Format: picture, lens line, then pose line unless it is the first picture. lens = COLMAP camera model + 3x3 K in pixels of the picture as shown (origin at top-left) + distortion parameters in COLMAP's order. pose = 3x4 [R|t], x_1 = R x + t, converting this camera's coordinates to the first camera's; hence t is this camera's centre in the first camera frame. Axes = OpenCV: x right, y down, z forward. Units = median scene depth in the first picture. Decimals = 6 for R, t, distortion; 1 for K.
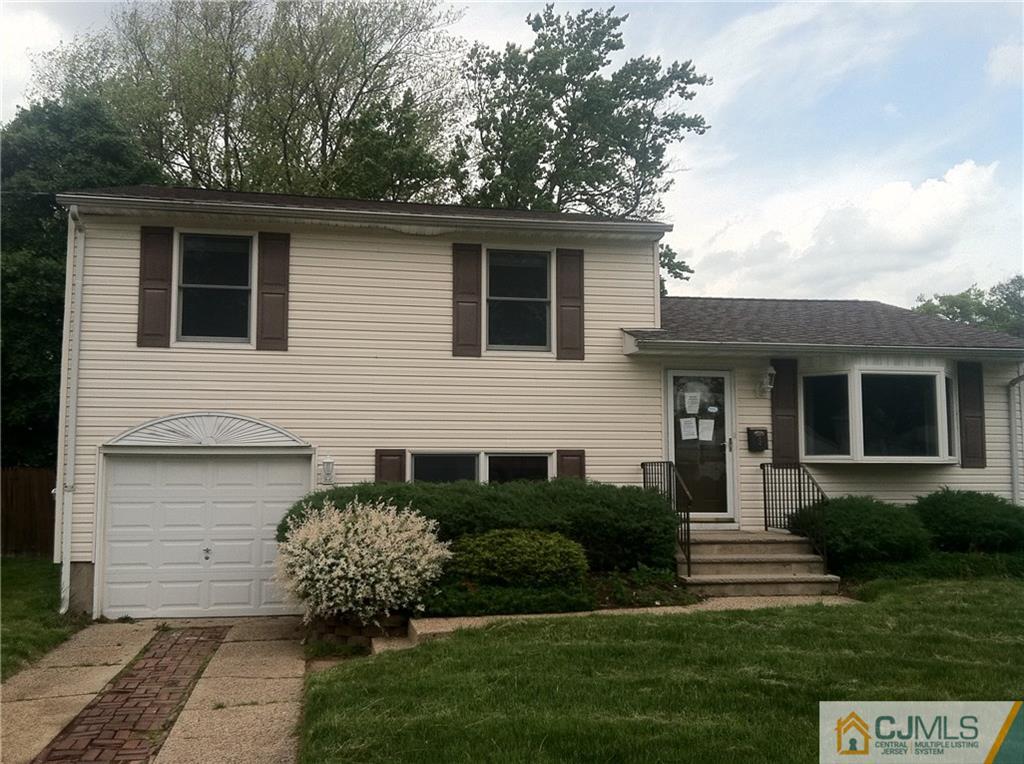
lens RADIAL K [[934.7, 0, 509.6], [0, 934.7, 386.4], [0, 0, 1]] dist [0.016201, -0.075516]
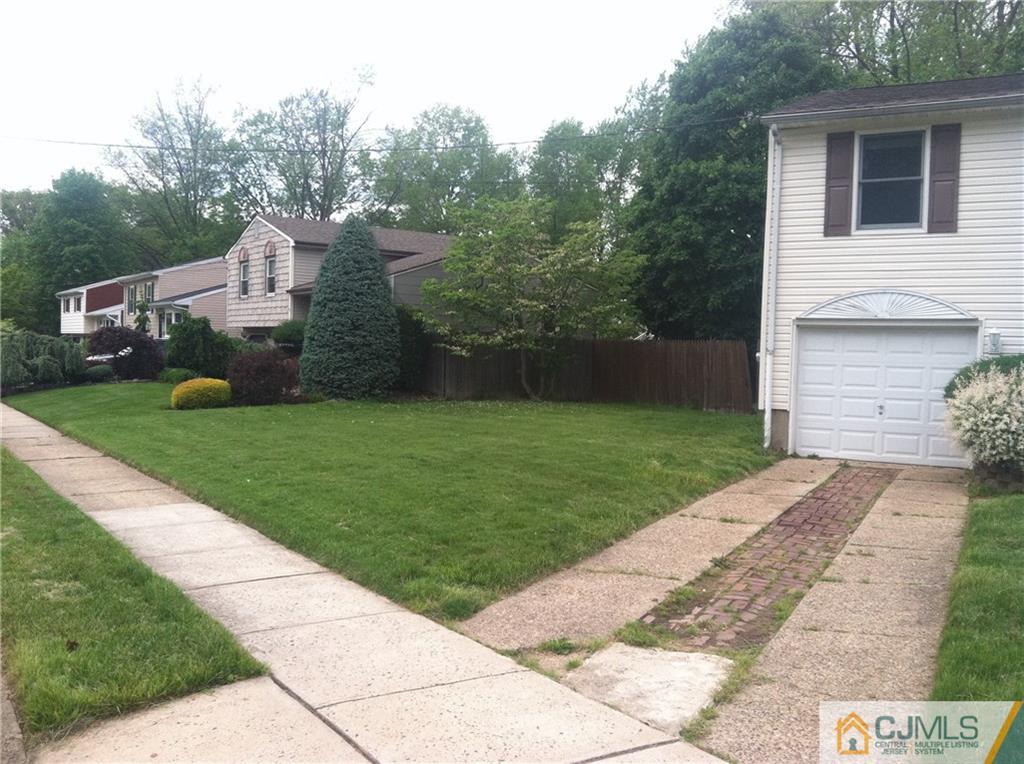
lens RADIAL K [[934.7, 0, 507.6], [0, 934.7, 391.3], [0, 0, 1]] dist [0.016201, -0.075516]
pose [[0.781330, 0.047455, -0.622311, 0.046684], [0.032953, 0.992577, 0.117065, 0.001230], [0.623247, -0.111973, 0.773967, -0.224112]]
